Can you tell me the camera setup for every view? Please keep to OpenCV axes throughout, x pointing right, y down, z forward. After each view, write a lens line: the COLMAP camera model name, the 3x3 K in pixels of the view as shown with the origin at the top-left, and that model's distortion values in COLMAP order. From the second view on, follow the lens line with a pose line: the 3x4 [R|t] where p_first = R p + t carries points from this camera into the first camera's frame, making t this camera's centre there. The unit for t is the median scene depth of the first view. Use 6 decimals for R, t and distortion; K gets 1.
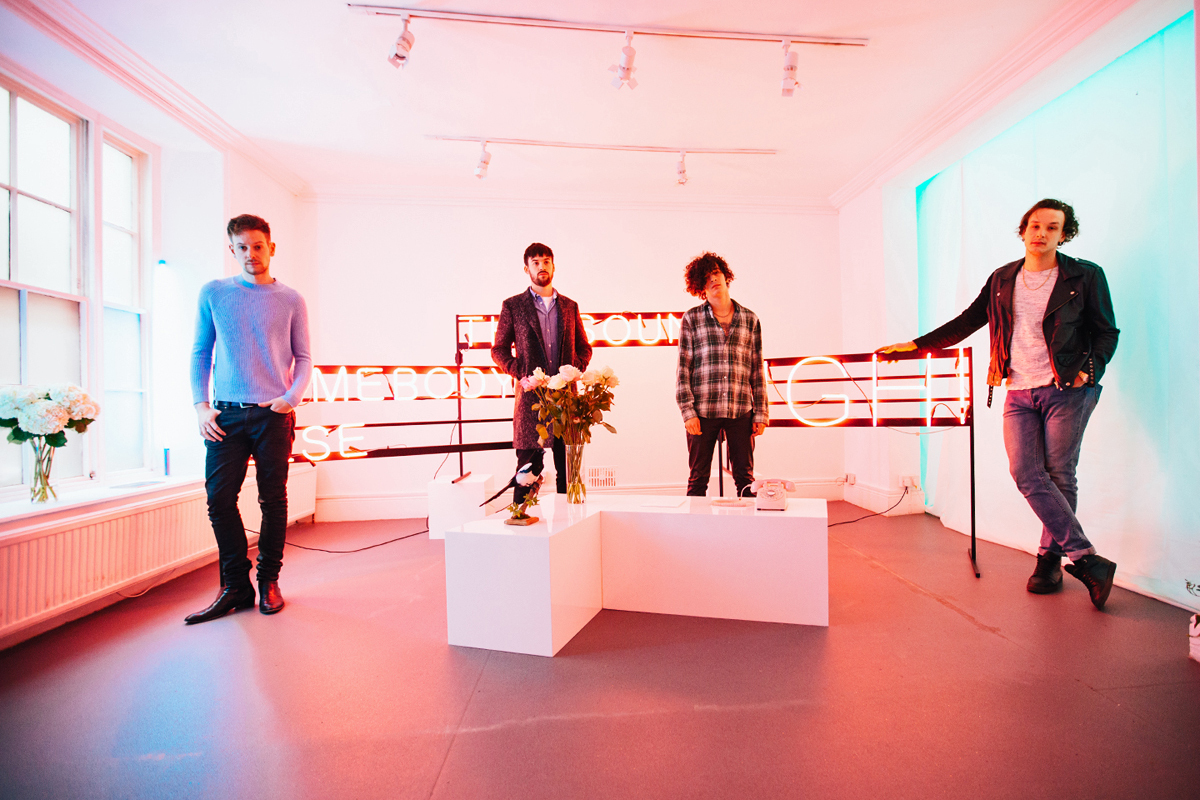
lens RADIAL K [[600.1, 0, 637.7], [0, 600.1, 400.5], [0, 0, 1]] dist [-0.058986, 0.015960]
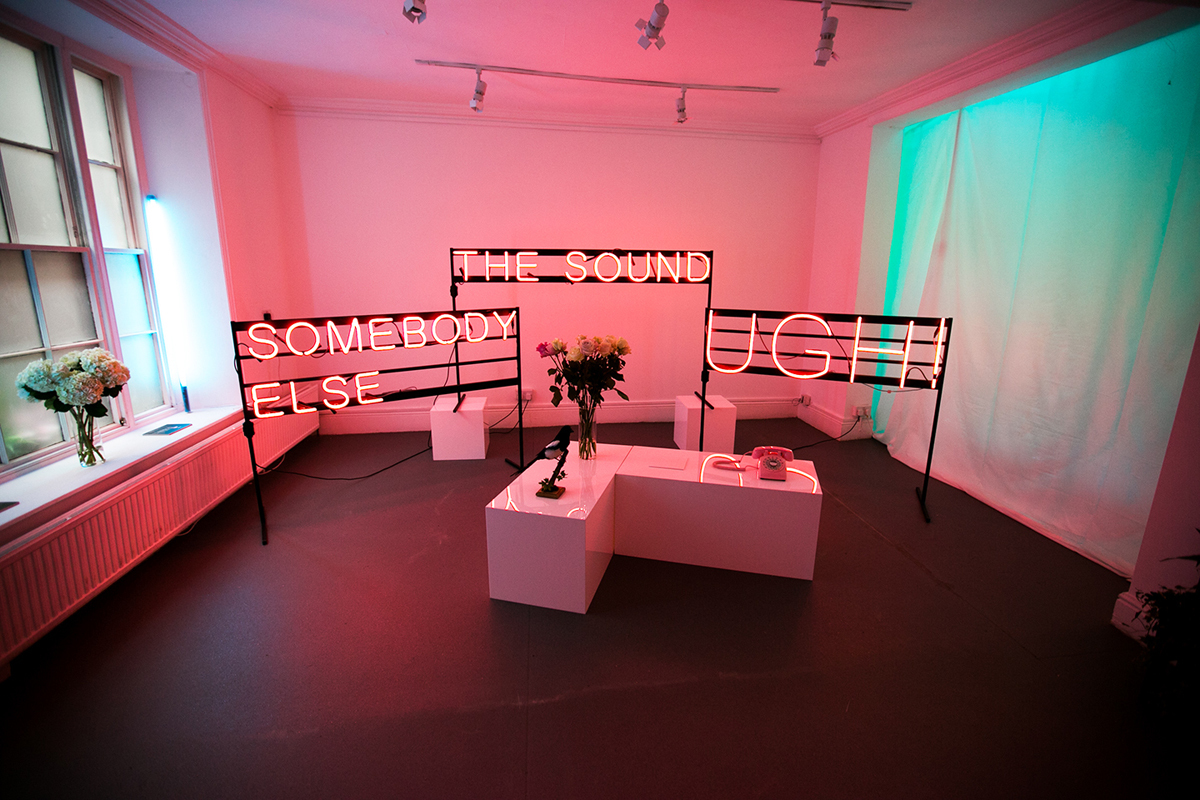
lens RADIAL K [[552.4, 0, 600.0], [0, 552.4, 400.0], [0, 0, 1]] dist [-0.060004, 0.018620]
pose [[0.999078, 0.018200, 0.038883, -0.107435], [-0.026586, 0.973419, 0.227483, -0.146837], [-0.033709, -0.228307, 0.973006, 0.029021]]
